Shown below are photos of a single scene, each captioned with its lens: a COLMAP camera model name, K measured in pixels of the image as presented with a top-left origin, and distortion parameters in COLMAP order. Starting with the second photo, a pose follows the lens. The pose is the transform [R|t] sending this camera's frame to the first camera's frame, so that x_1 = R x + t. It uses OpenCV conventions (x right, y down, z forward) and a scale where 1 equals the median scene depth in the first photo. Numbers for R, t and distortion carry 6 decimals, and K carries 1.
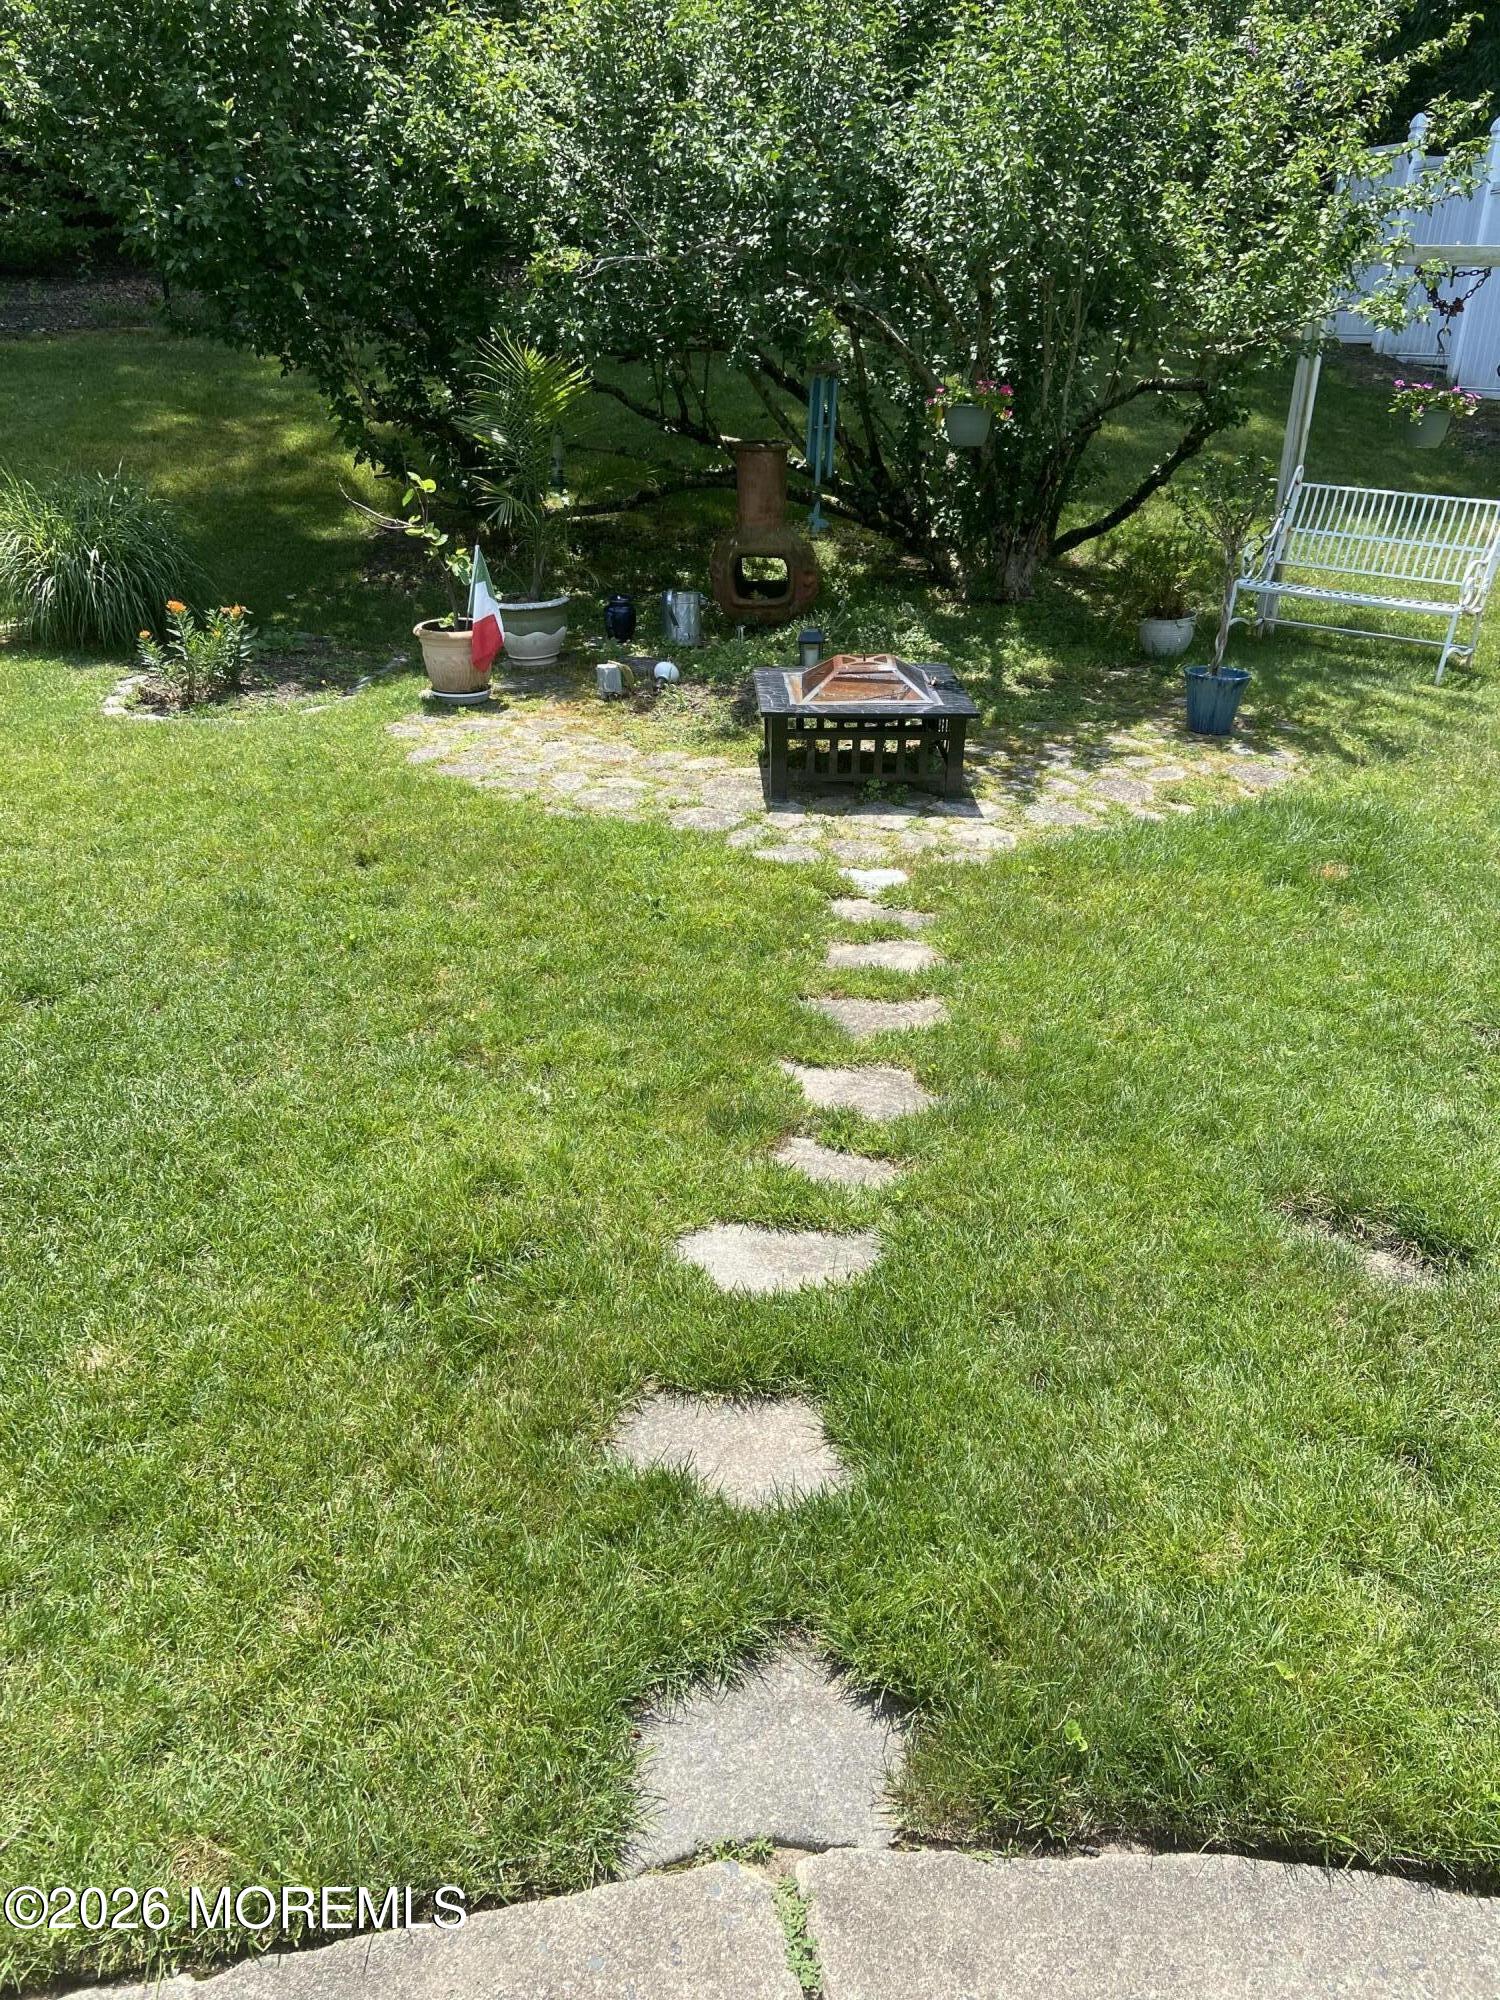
lens RADIAL K [[1508.2, 0, 782.3], [0, 1508.2, 997.7], [0, 0, 1]] dist [0.136264, -0.164277]
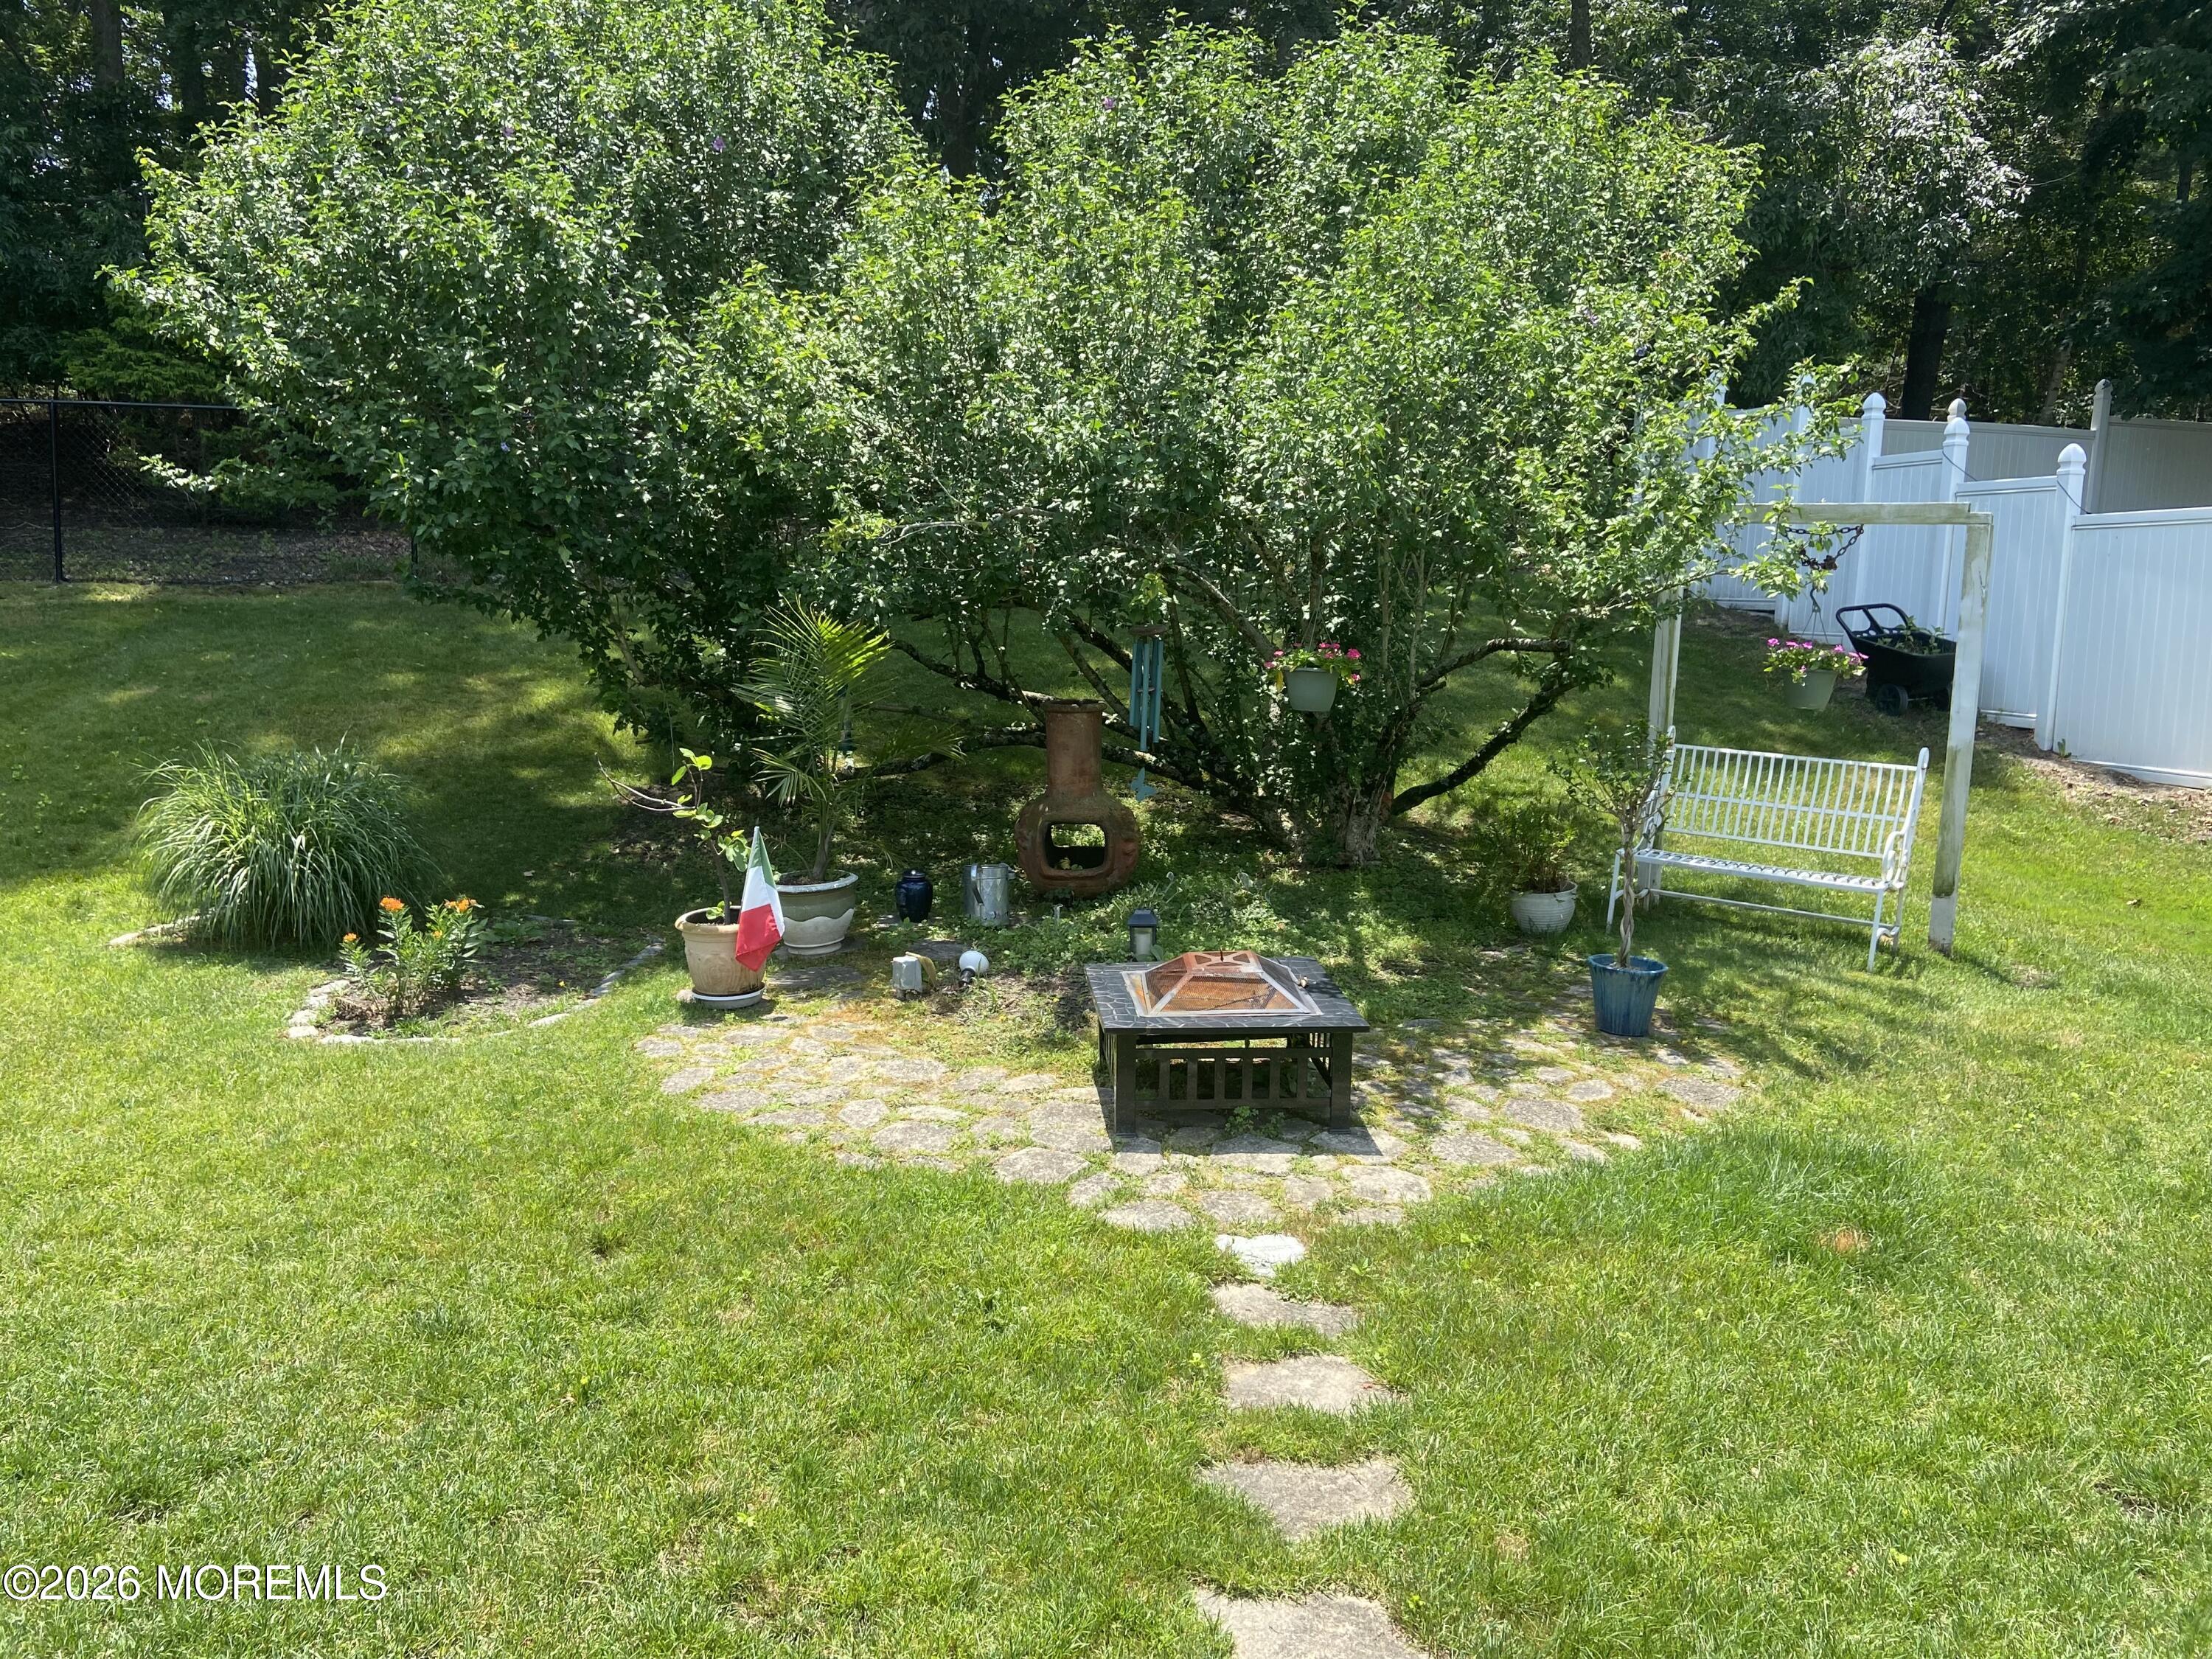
lens RADIAL K [[1668.1, 0, 1106.0], [0, 1668.1, 829.5], [0, 0, 1]] dist [0.136264, -0.164277]
pose [[0.999392, -0.010164, 0.033346, -0.034144], [0.018171, 0.968204, -0.249501, -0.054293], [-0.029750, 0.249955, 0.967800, 0.080232]]
